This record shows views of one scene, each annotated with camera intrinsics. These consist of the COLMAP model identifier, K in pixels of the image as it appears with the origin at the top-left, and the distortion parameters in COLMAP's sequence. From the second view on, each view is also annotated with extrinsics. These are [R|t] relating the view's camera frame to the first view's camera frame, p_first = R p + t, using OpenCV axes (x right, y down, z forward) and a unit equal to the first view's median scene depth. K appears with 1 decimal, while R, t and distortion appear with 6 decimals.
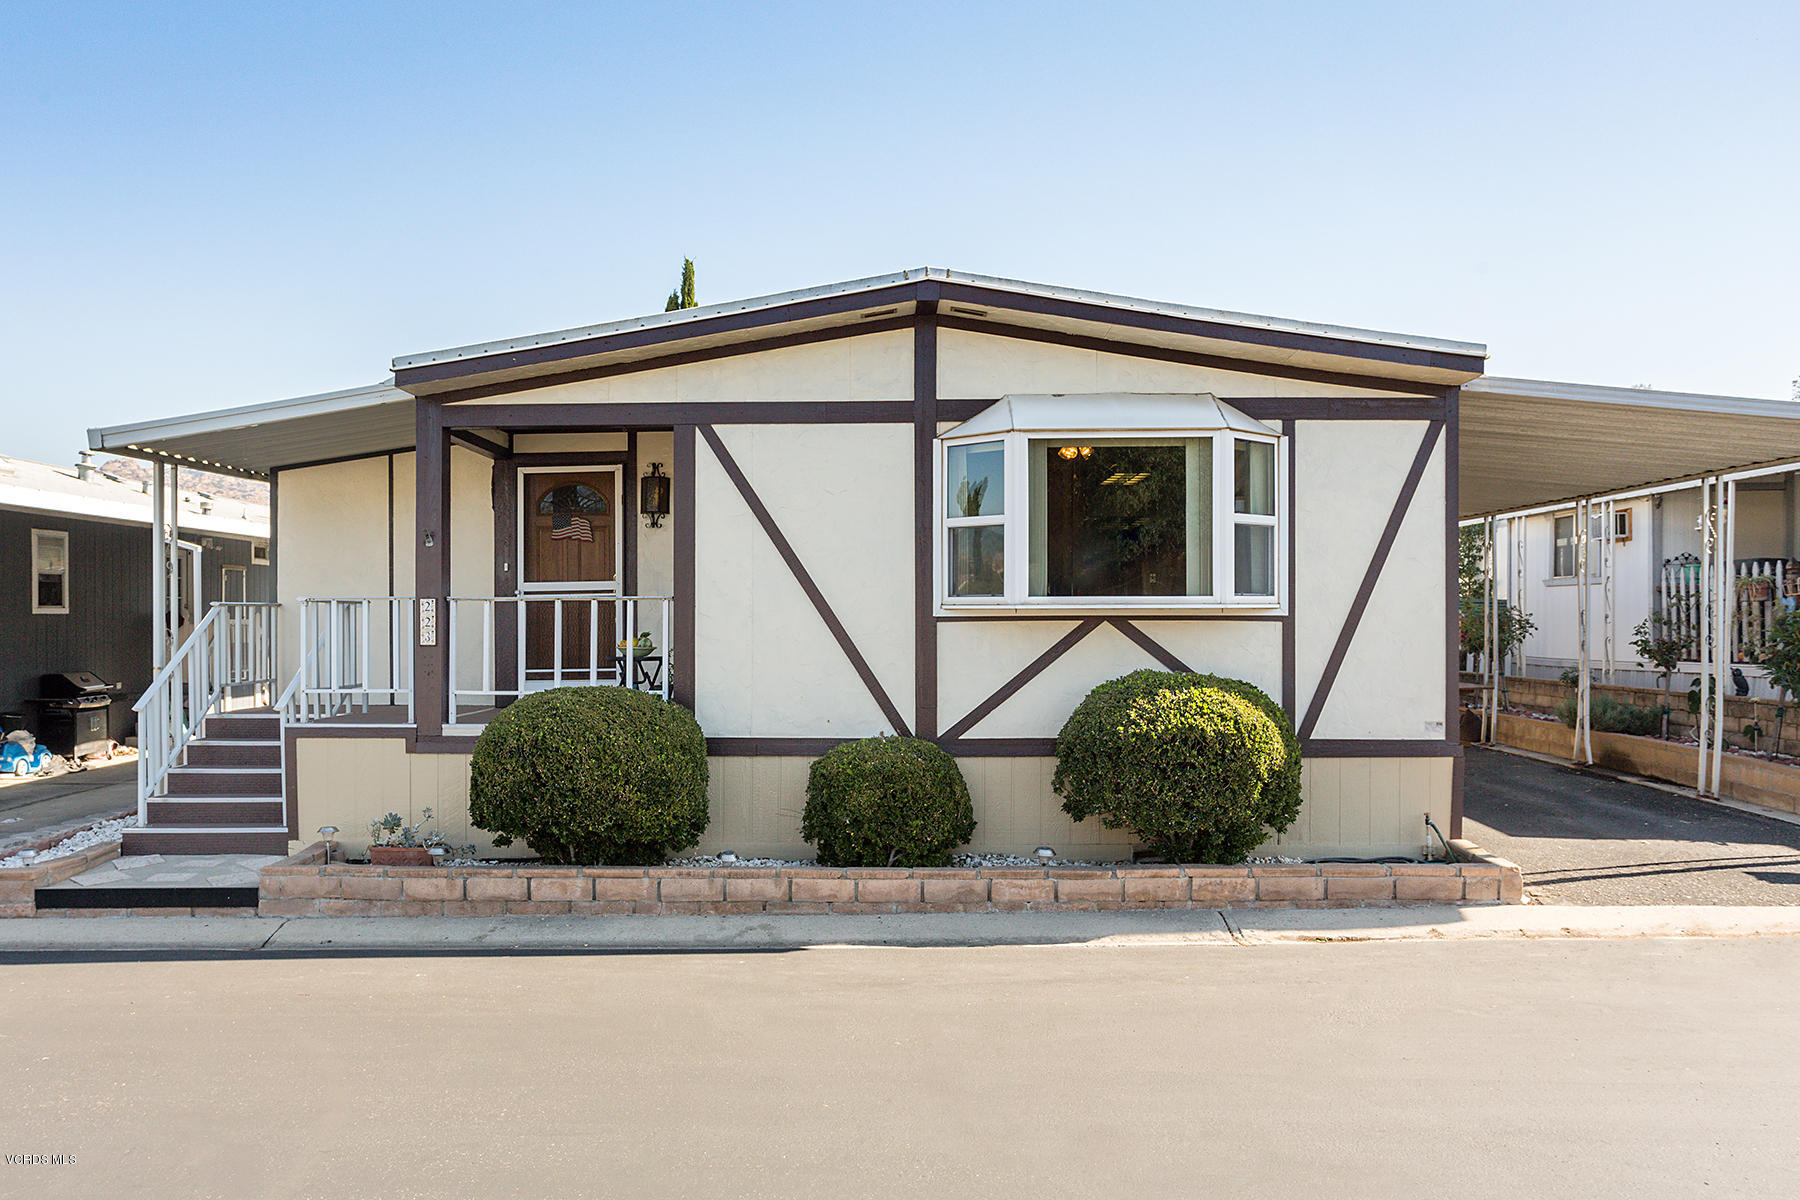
lens RADIAL K [[1187.5, 0, 900.0], [0, 1187.5, 600.0], [0, 0, 1]] dist [-0.022206, -0.000677]
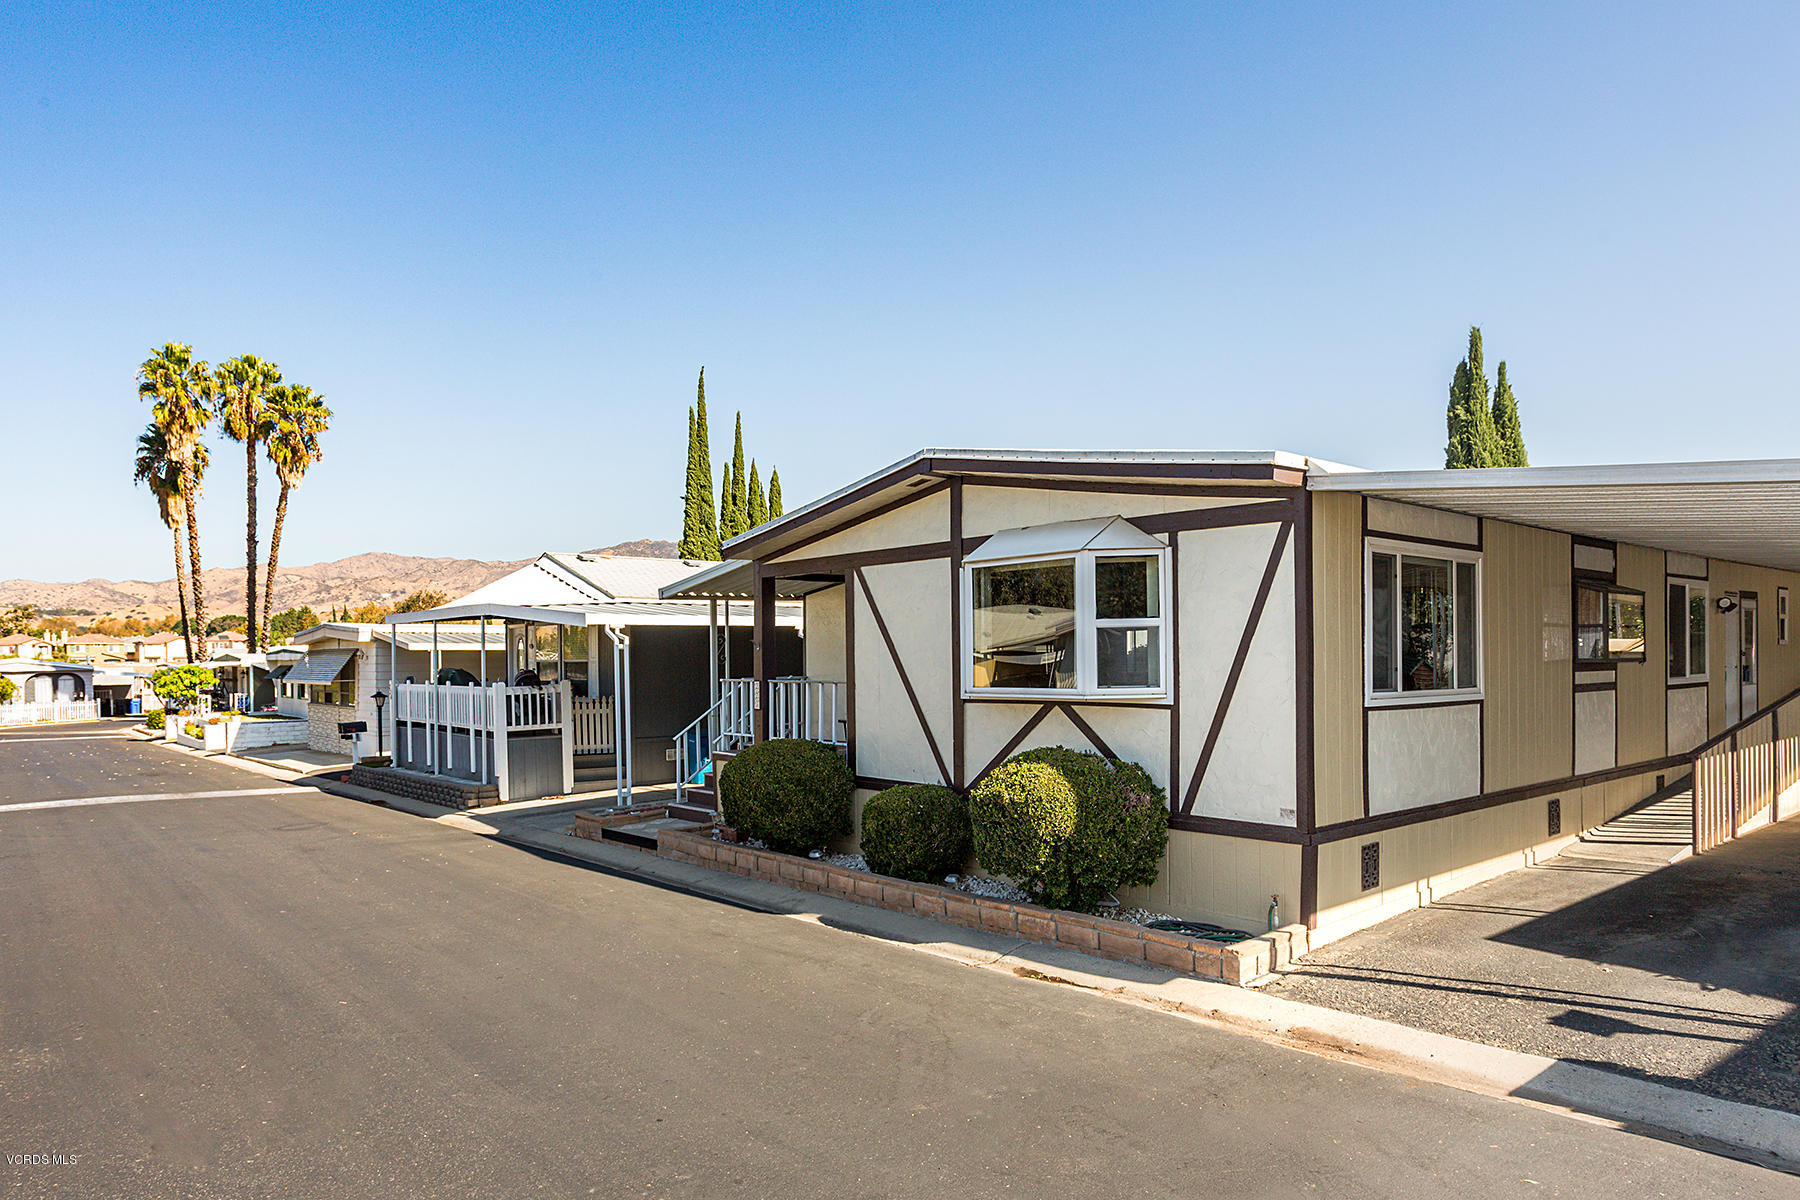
lens RADIAL K [[1048.4, 0, 900.0], [0, 1048.4, 600.0], [0, 0, 1]] dist [-0.085290, -0.000193]
pose [[0.707801, -0.046362, -0.704888, 0.846522], [0.012344, 0.998503, -0.053278, -0.036780], [0.706304, 0.029009, 0.707314, 0.106546]]
